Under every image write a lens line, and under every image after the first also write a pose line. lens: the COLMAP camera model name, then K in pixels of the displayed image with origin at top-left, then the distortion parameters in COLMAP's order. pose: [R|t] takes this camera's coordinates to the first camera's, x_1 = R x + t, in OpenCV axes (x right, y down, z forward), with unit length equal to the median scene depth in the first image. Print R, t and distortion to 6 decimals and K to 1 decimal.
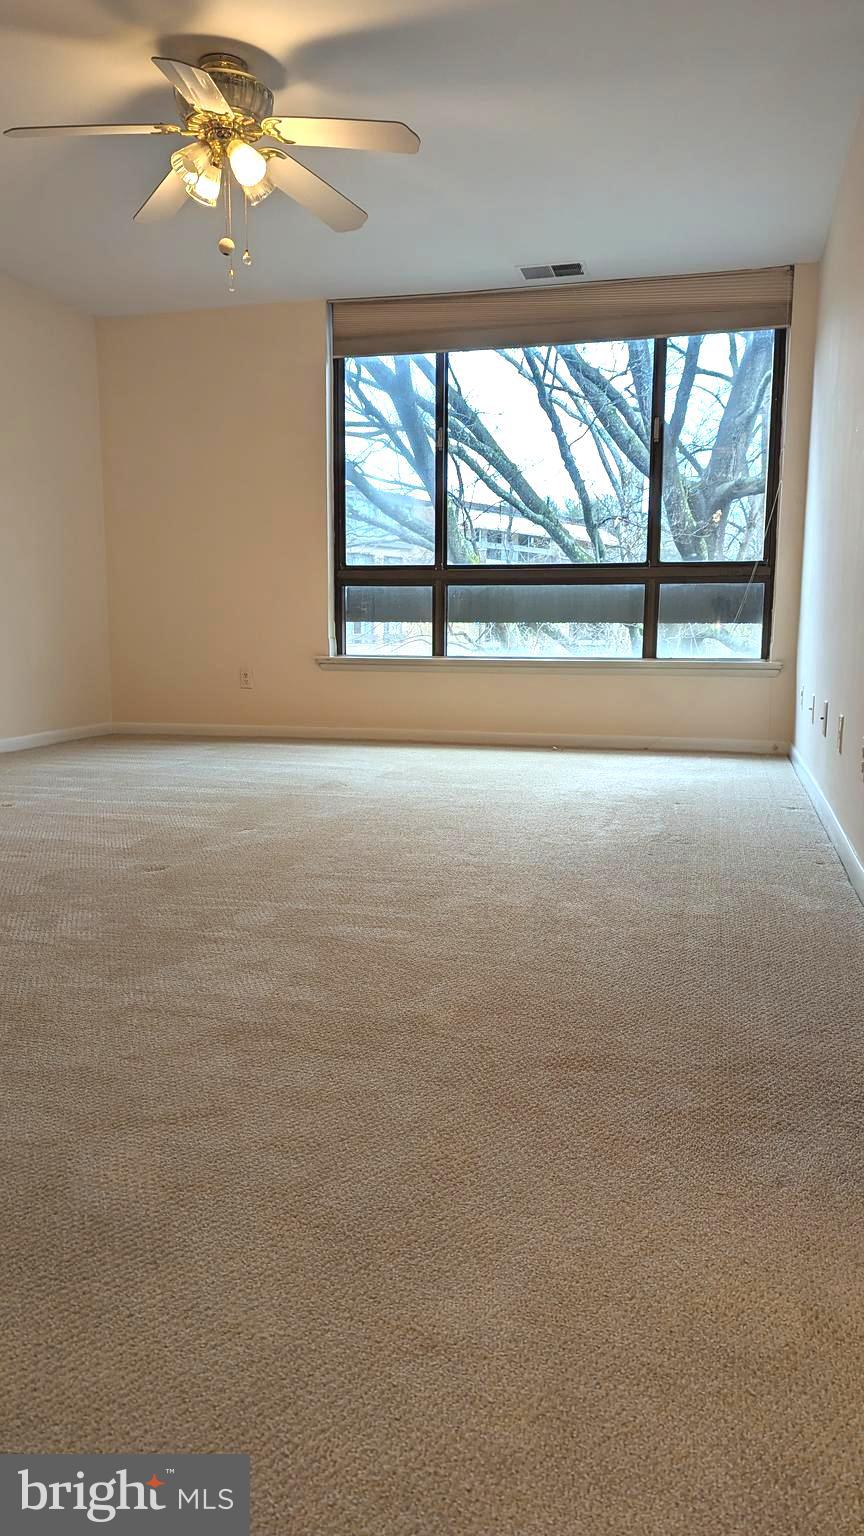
lens RADIAL K [[1096.7, 0, 432.5], [0, 1096.7, 770.8], [0, 0, 1]] dist [0.060711, -0.059892]
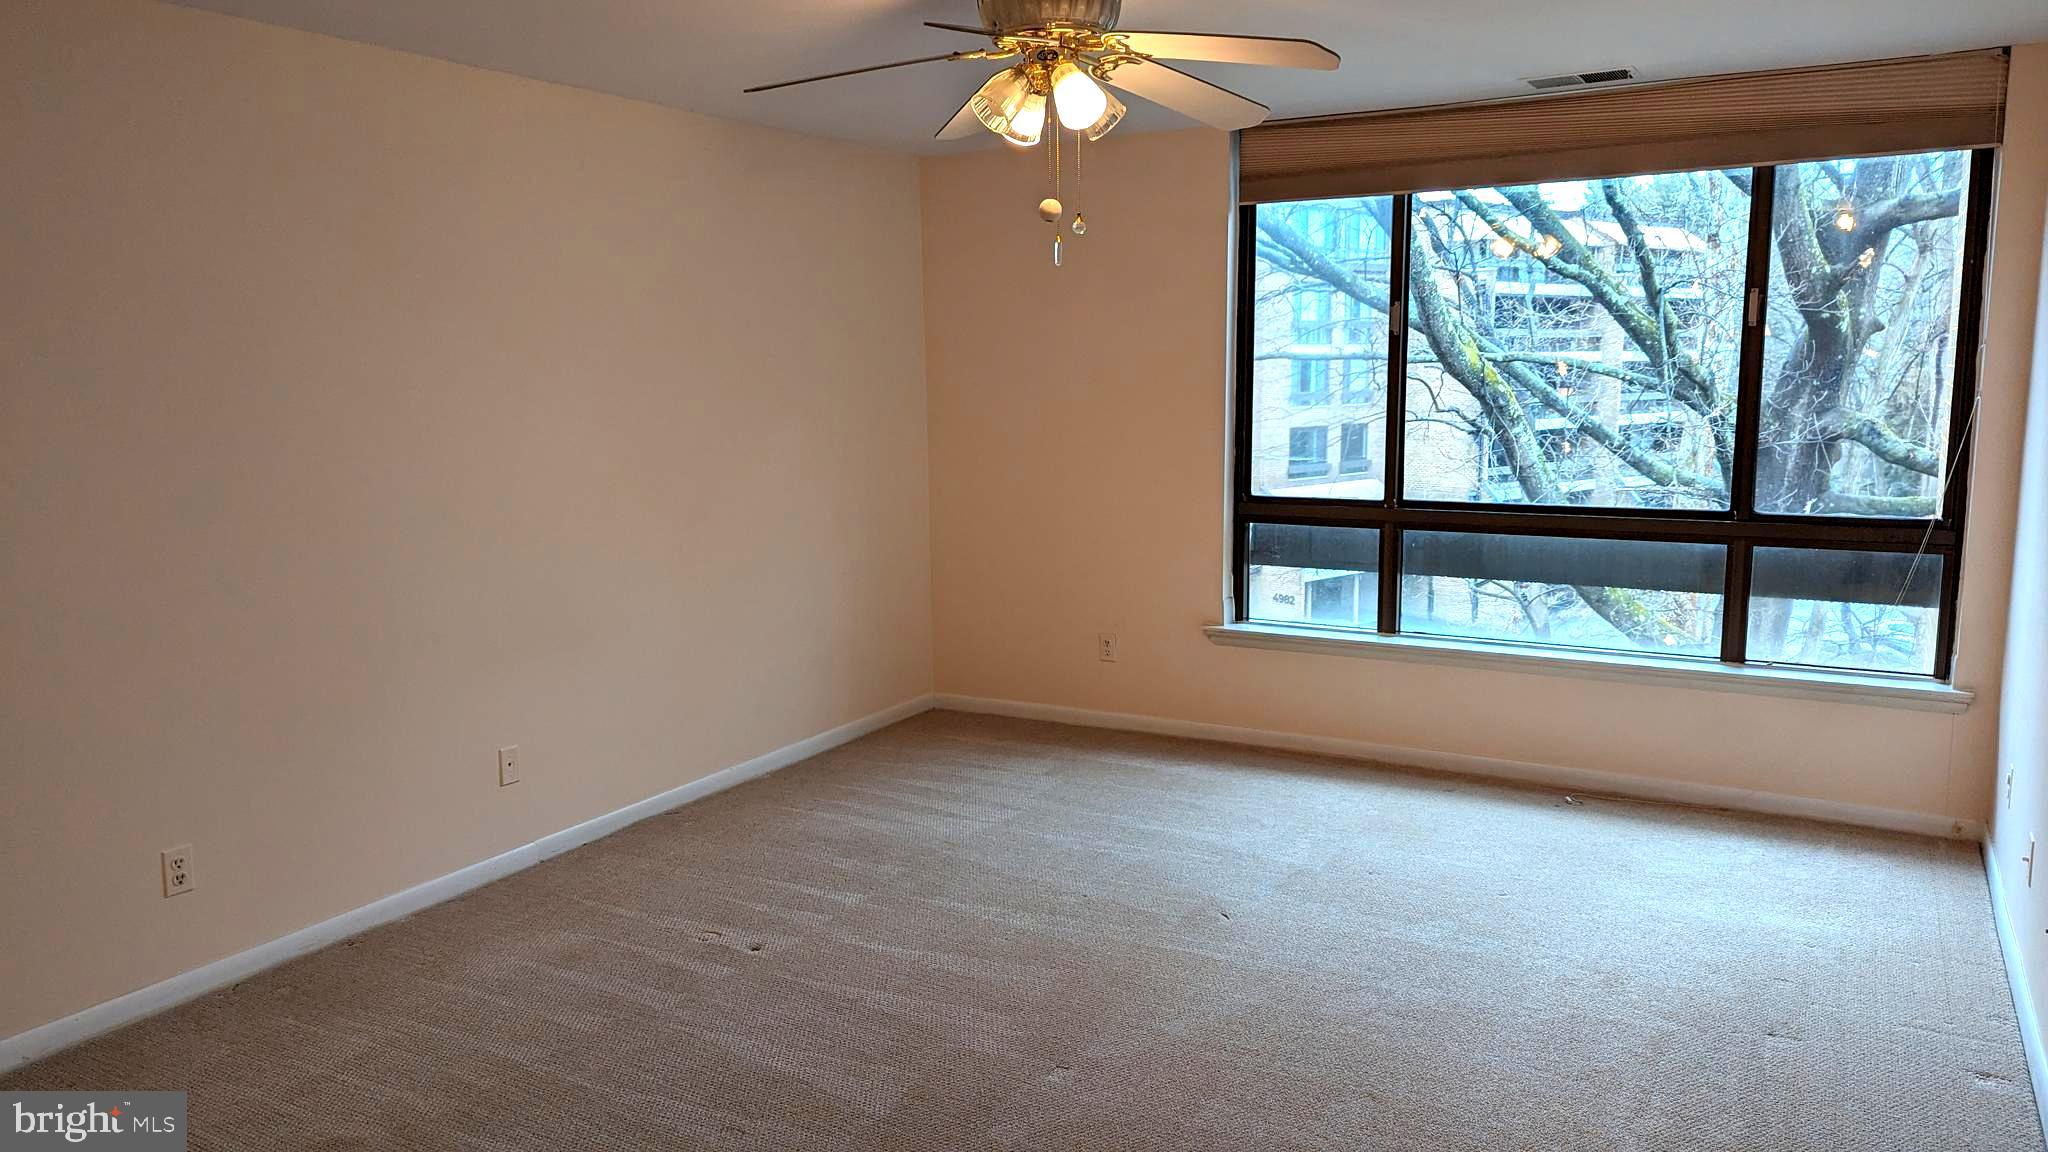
lens RADIAL K [[1462.3, 0, 1004.9], [0, 1462.3, 574.4], [0, 0, 1]] dist [0.060711, -0.059892]
pose [[0.963621, 0.023178, -0.266267, 0.019490], [-0.020238, 0.999700, 0.013779, -0.152985], [0.266506, -0.007889, 0.963801, 0.071237]]
